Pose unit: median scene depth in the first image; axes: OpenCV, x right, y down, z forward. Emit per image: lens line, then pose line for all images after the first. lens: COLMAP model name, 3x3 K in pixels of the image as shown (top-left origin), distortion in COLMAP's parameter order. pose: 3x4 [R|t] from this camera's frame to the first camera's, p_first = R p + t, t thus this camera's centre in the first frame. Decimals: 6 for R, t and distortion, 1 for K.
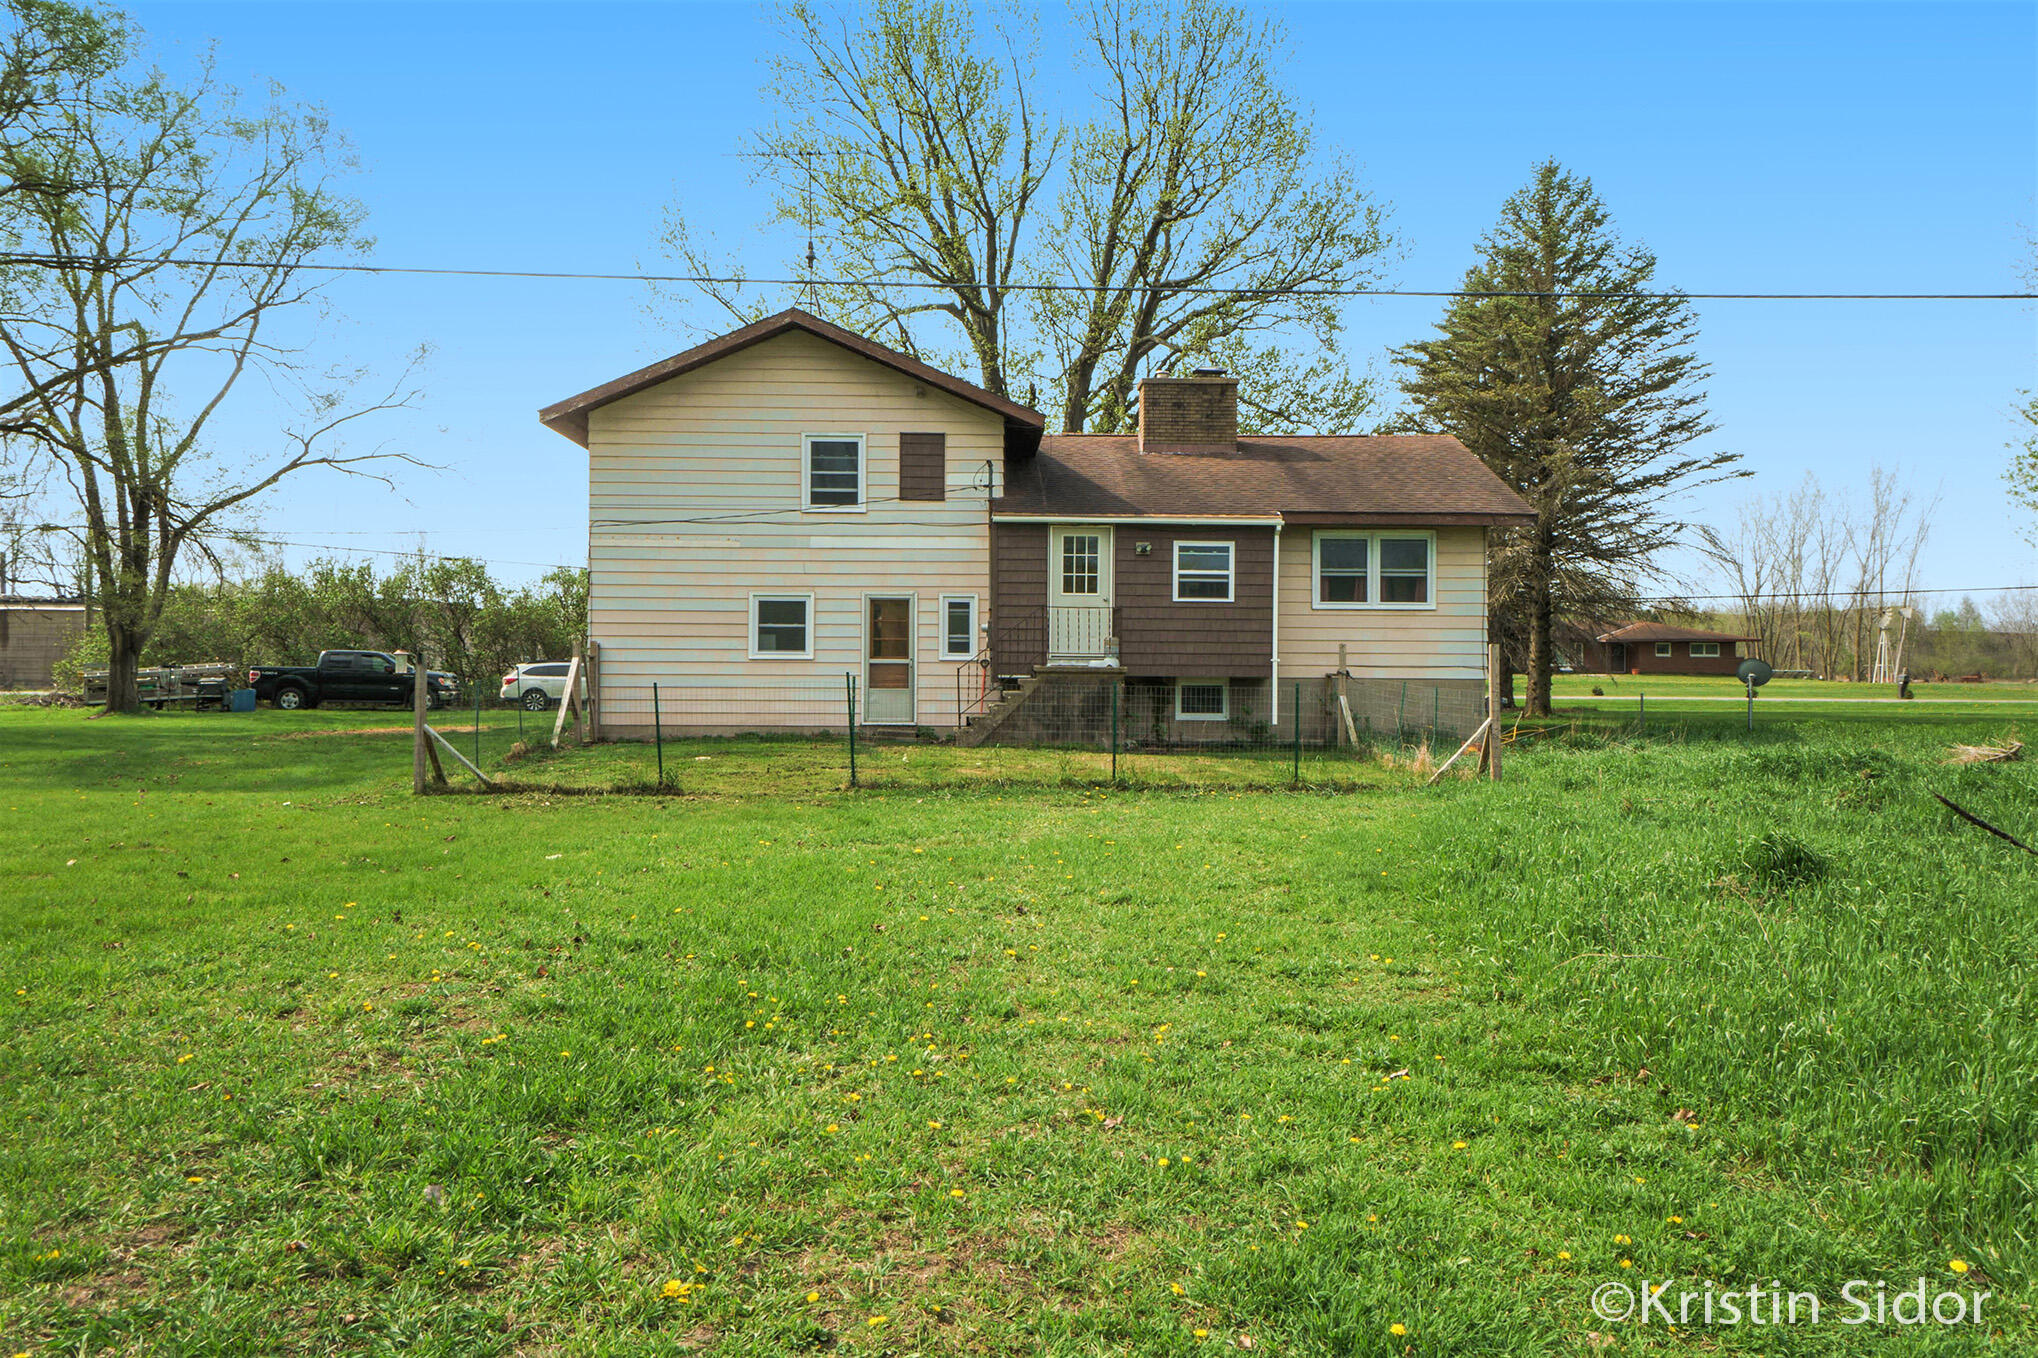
lens RADIAL K [[1632.1, 0, 1015.8], [0, 1632.1, 671.4], [0, 0, 1]] dist [0.011277, 0.001866]
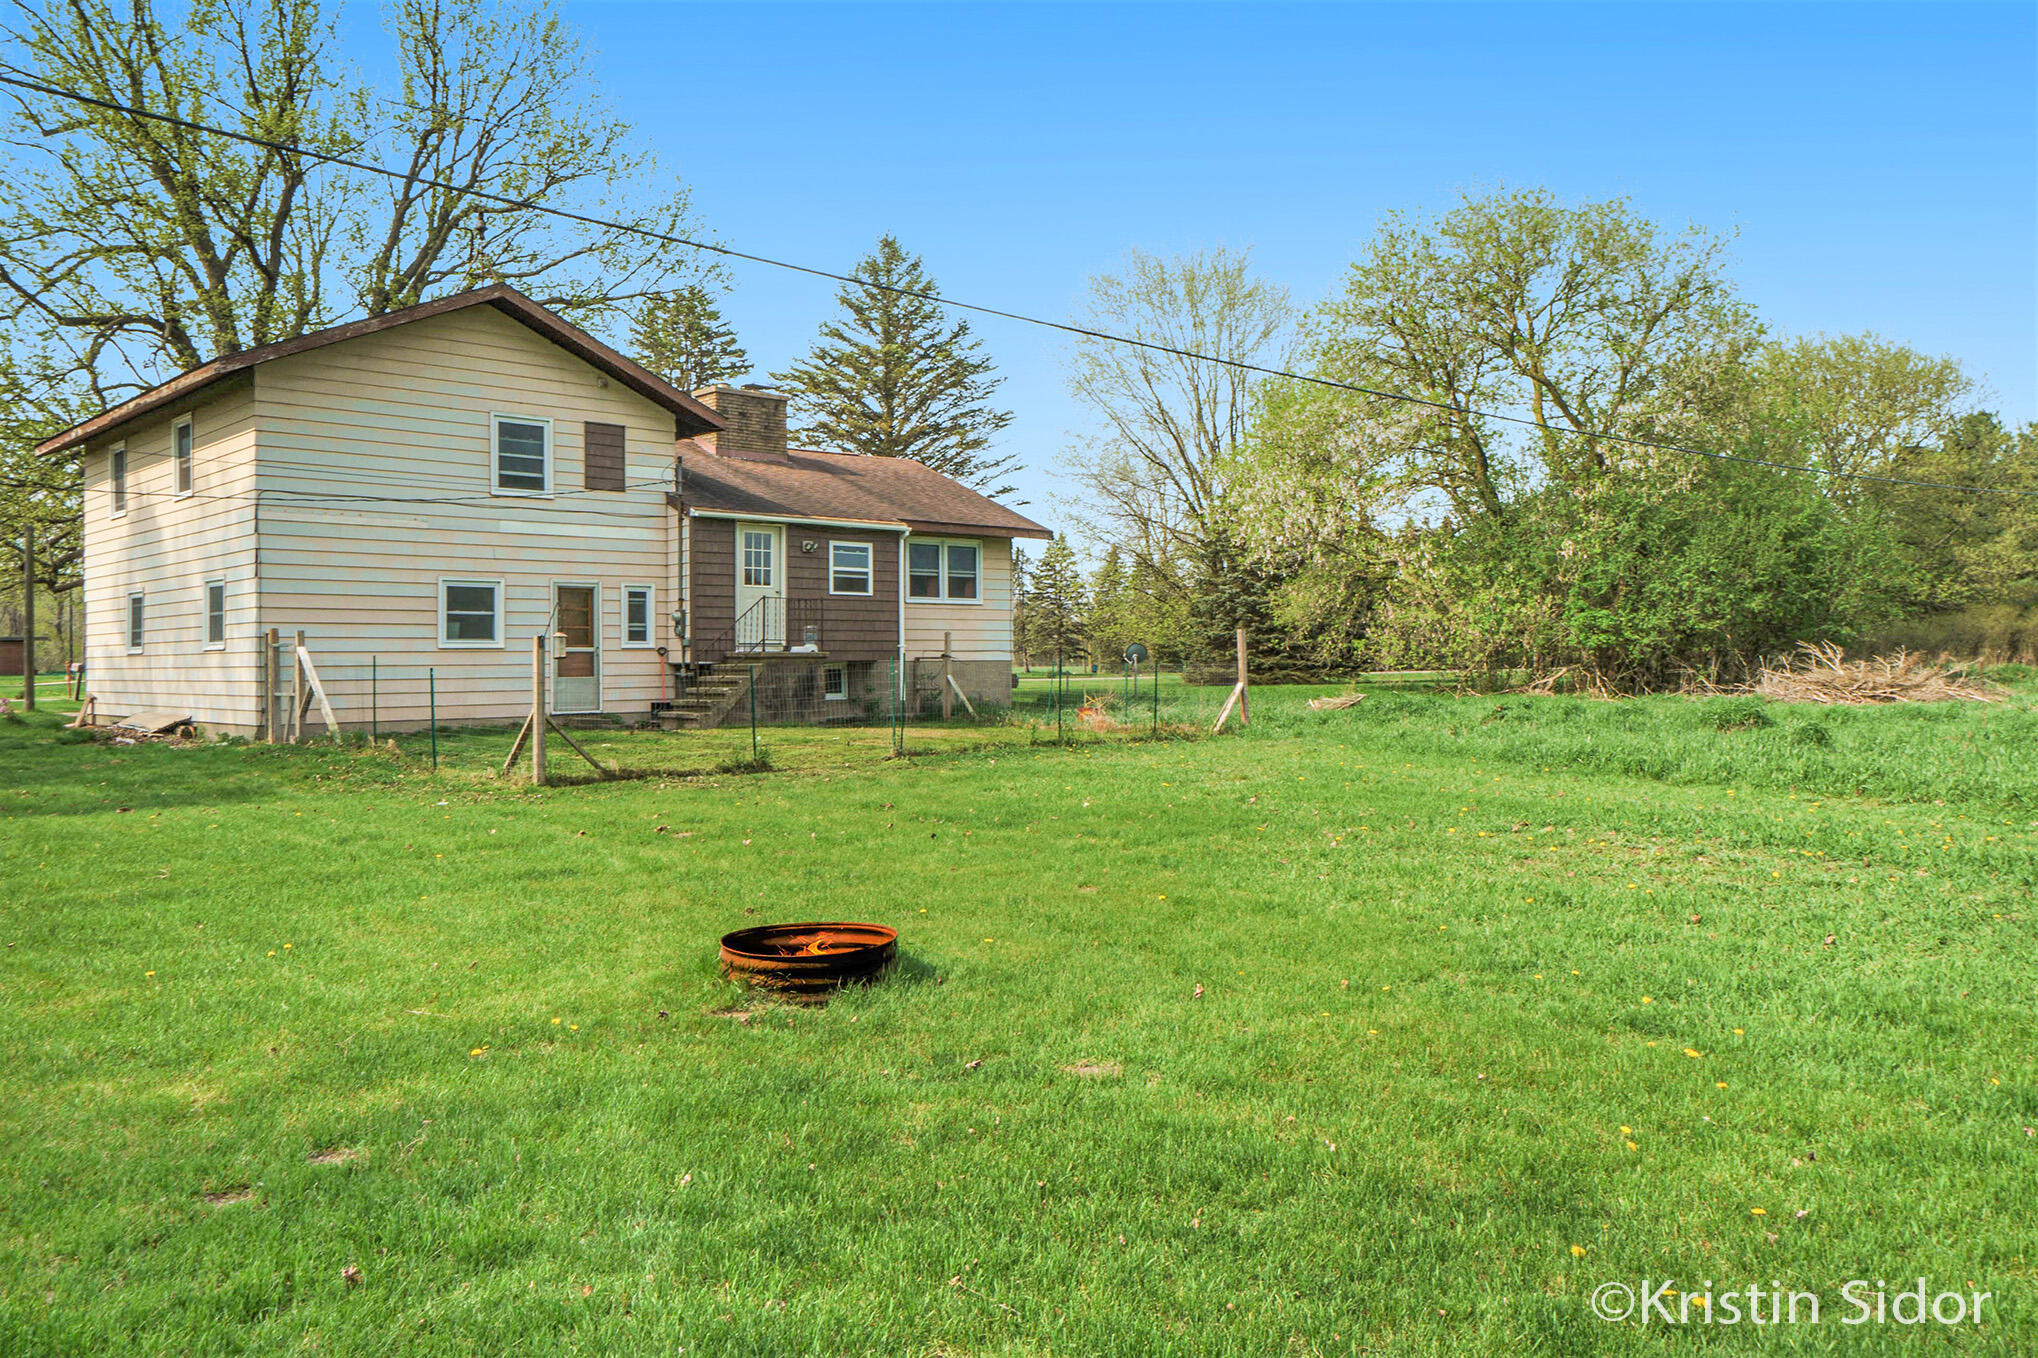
lens RADIAL K [[1632.1, 0, 1010.5], [0, 1632.1, 678.8], [0, 0, 1]] dist [0.011277, 0.001866]
pose [[0.719638, -0.019417, 0.694078, -0.580775], [0.016724, 0.999804, 0.010630, 0.005424], [-0.694148, 0.003958, 0.719821, 0.098287]]
